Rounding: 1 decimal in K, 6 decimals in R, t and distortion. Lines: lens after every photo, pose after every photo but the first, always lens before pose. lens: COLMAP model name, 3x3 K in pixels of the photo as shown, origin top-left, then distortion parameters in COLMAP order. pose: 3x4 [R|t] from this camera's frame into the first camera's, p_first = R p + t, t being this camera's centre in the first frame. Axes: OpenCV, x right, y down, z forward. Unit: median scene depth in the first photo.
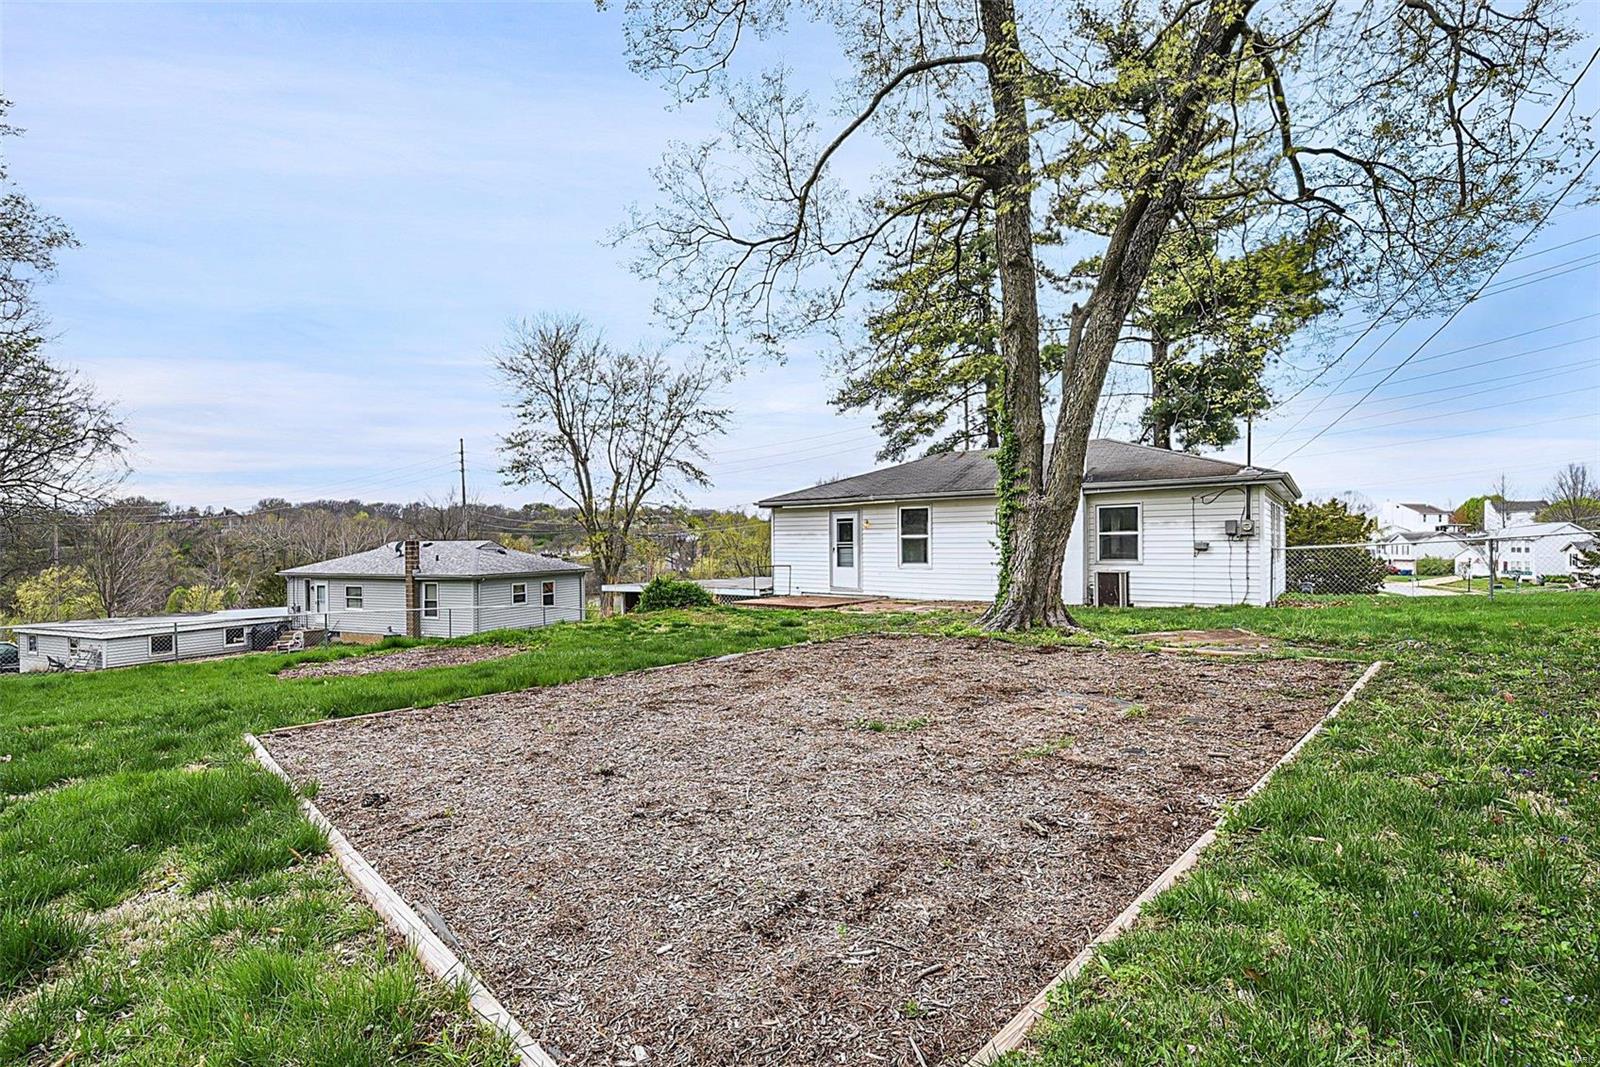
lens RADIAL K [[701.2, 0, 795.7], [0, 701.2, 542.7], [0, 0, 1]] dist [0.000771, -0.010542]
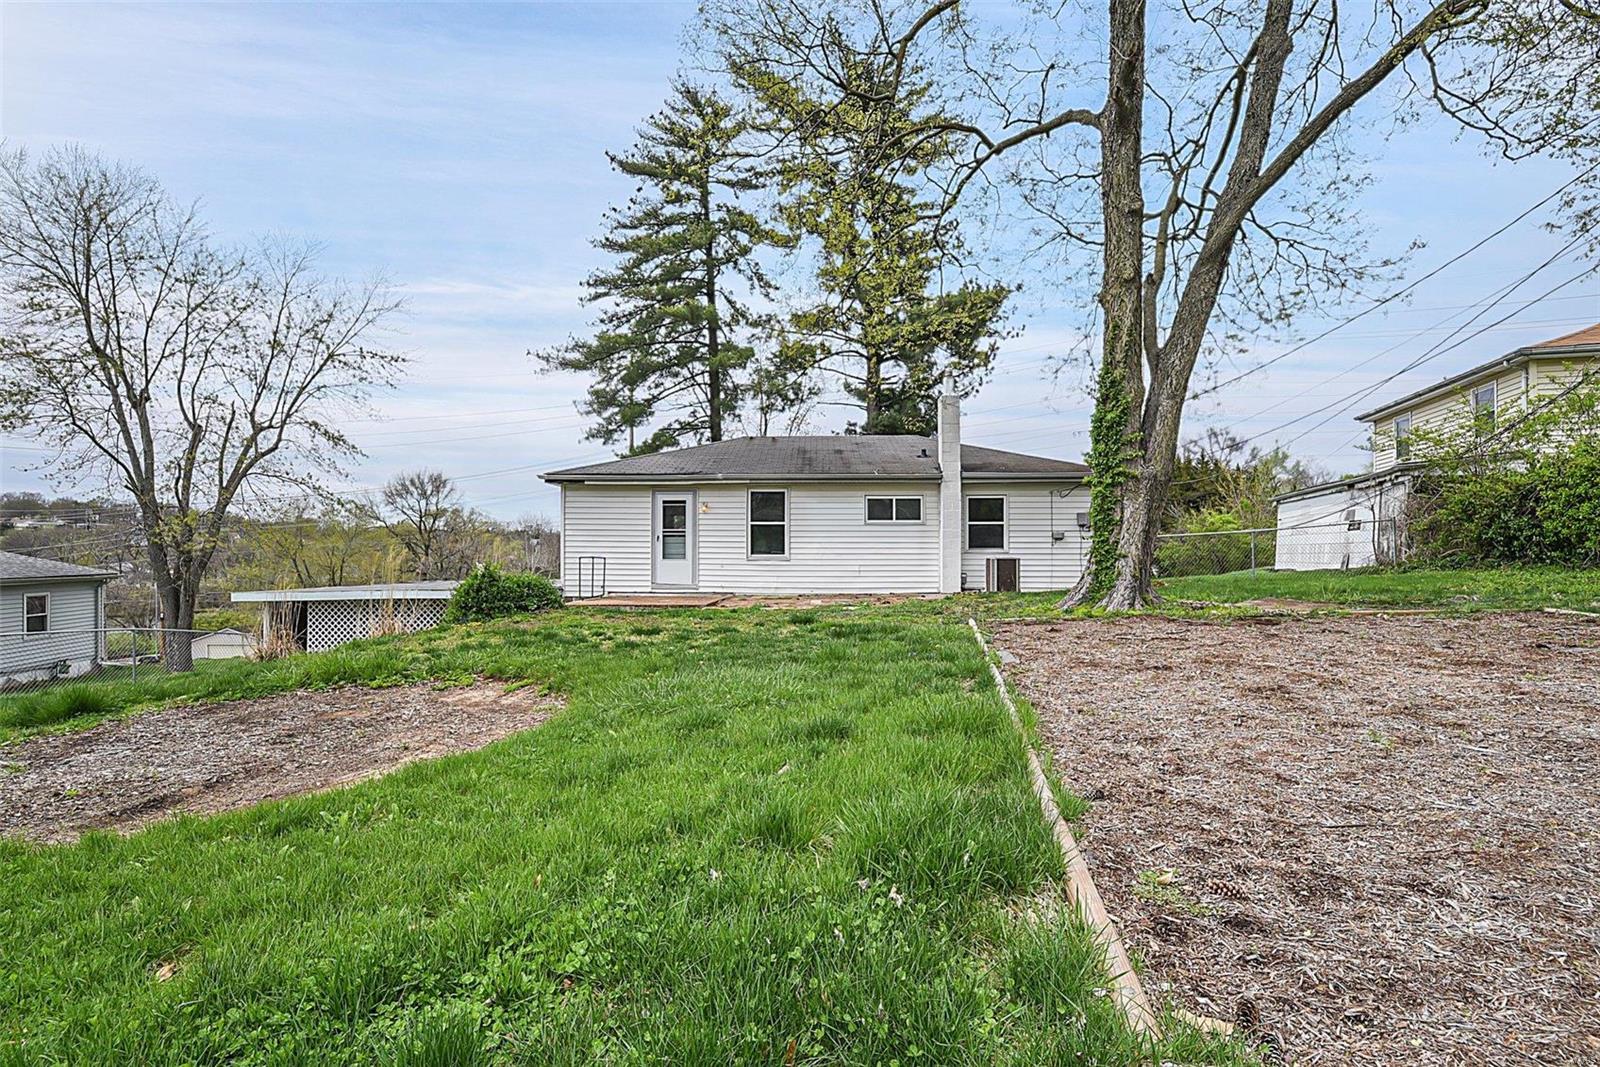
lens RADIAL K [[701.2, 0, 795.7], [0, 701.2, 542.7], [0, 0, 1]] dist [0.000771, -0.010542]
pose [[0.817254, 0.018461, 0.575982, -0.284704], [-0.008996, 0.999774, -0.019278, 0.029568], [-0.576207, 0.010574, 0.817235, 0.241133]]
